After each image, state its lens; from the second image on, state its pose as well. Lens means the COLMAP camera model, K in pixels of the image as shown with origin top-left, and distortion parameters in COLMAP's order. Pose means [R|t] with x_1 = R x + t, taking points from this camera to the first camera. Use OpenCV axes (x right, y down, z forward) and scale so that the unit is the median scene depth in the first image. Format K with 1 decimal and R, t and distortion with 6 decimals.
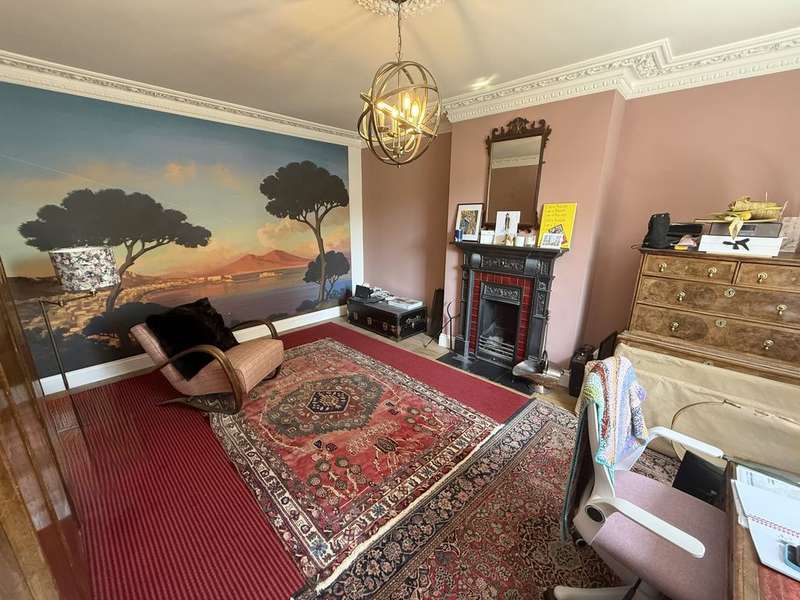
lens RADIAL K [[317.1, 0, 398.7], [0, 317.1, 301.9], [0, 0, 1]] dist [-0.001050, -0.000406]
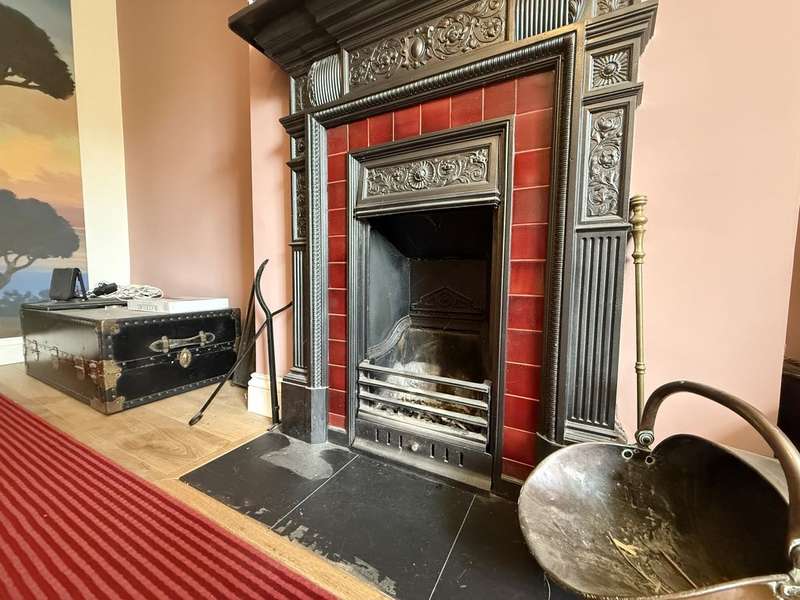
lens RADIAL K [[317.1, 0, 398.8], [0, 317.1, 298.7], [0, 0, 1]] dist [-0.001050, -0.000406]
pose [[0.965700, -0.018624, 0.258991, 0.215885], [0.068638, 0.980255, -0.185441, 0.105561], [-0.250423, 0.196857, 0.947911, 0.709781]]
